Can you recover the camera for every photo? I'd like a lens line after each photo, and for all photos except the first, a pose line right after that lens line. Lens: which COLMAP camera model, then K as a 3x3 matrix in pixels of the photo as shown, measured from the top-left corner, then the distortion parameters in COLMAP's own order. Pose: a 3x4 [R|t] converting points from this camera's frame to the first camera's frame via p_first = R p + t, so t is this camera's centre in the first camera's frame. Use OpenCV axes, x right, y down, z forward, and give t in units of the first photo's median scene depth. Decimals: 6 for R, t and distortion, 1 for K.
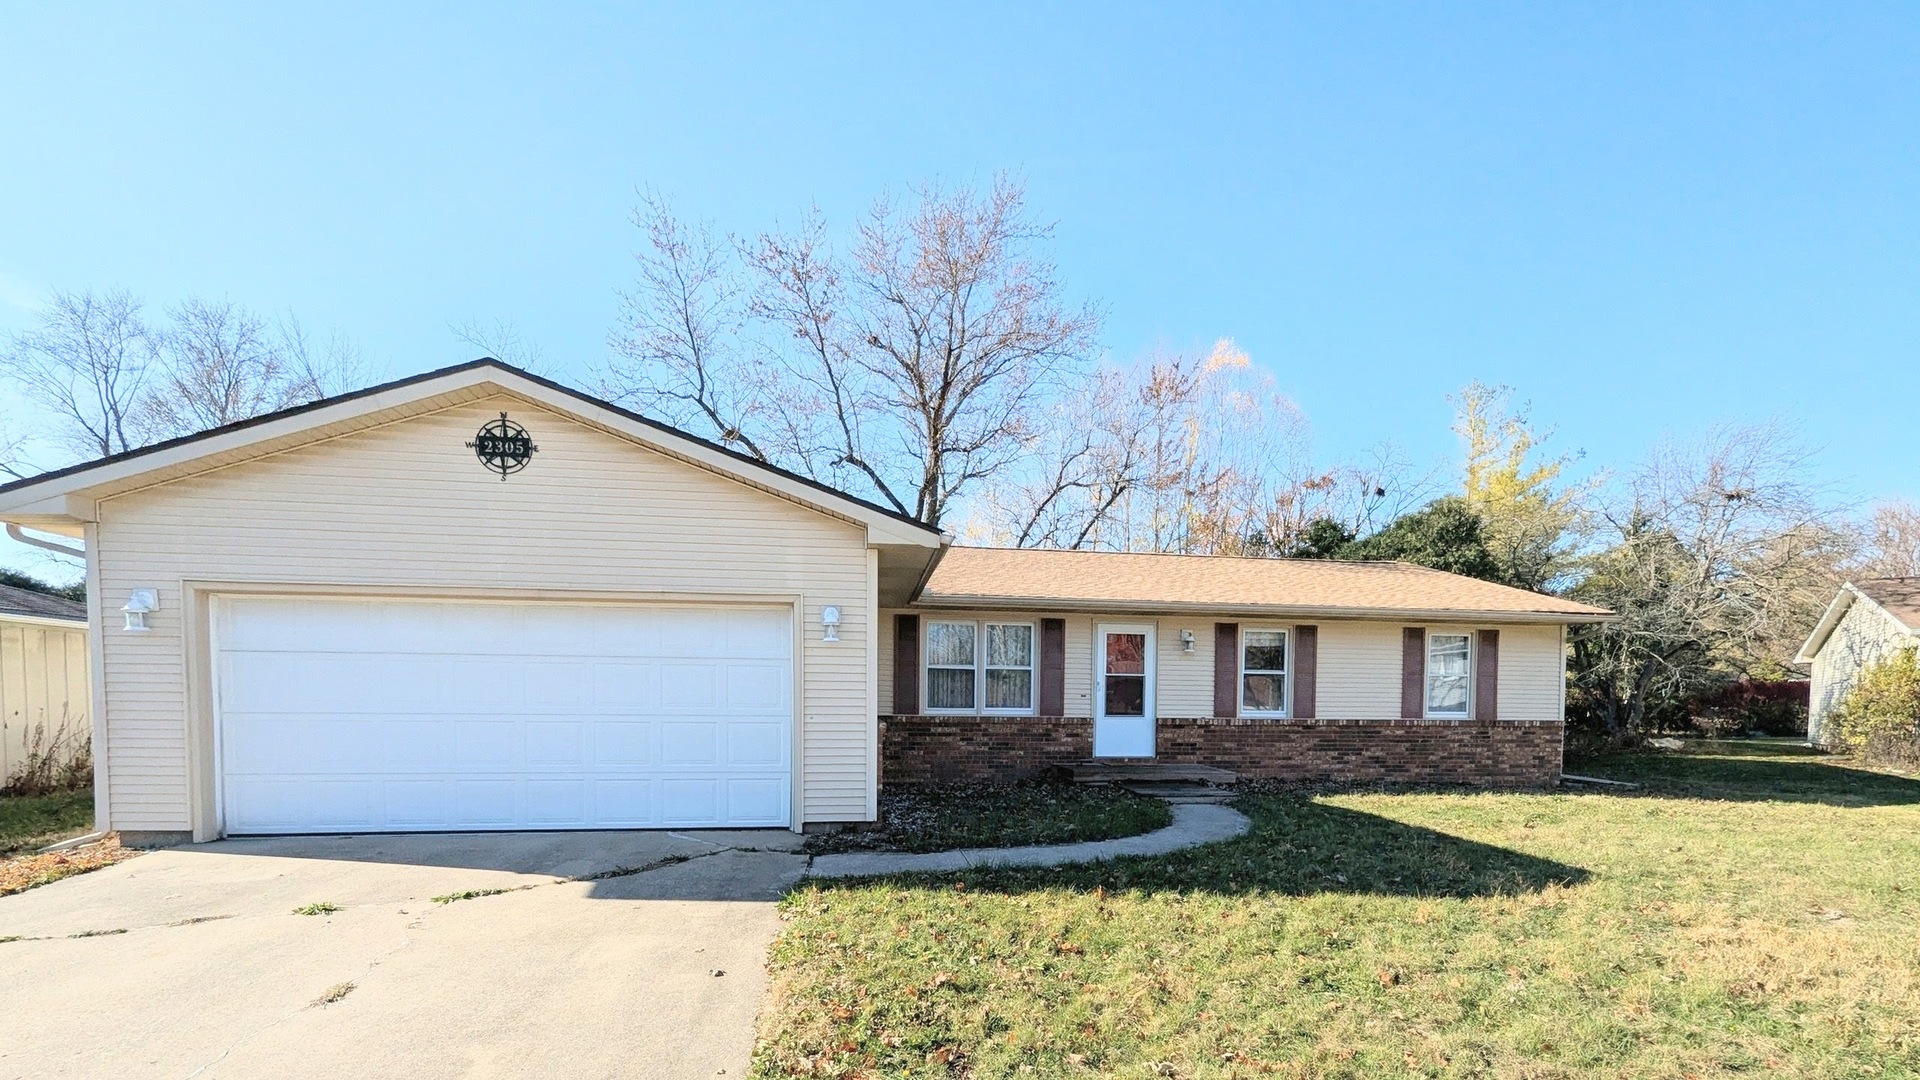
lens RADIAL K [[712.5, 0, 960.0], [0, 712.5, 540.0], [0, 0, 1]] dist [-0.000501, 0.000119]
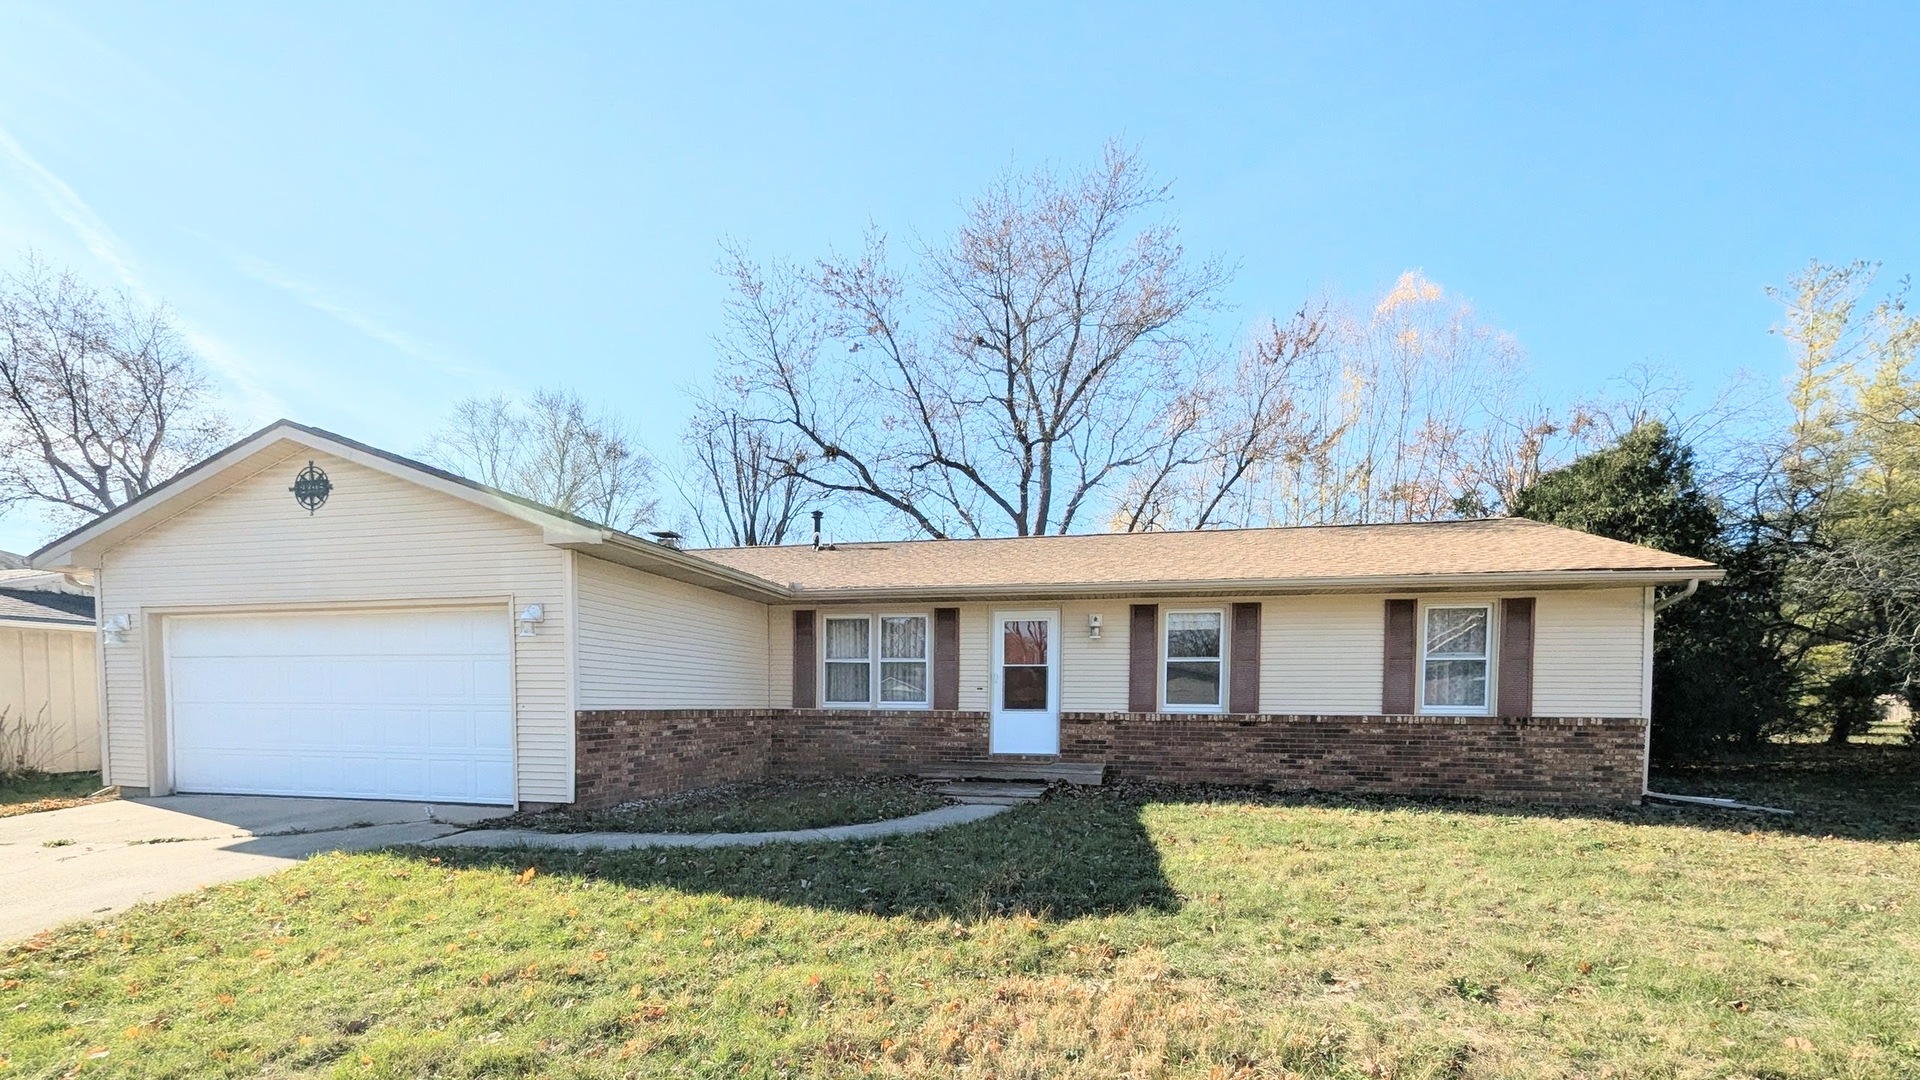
lens RADIAL K [[712.5, 0, 960.0], [0, 712.5, 540.0], [0, 0, 1]] dist [-0.000501, 0.000119]
pose [[0.945713, -0.073855, -0.316500, 0.452020], [0.073736, 0.997201, -0.012372, 0.032040], [0.316527, -0.011637, 0.948512, 0.098746]]
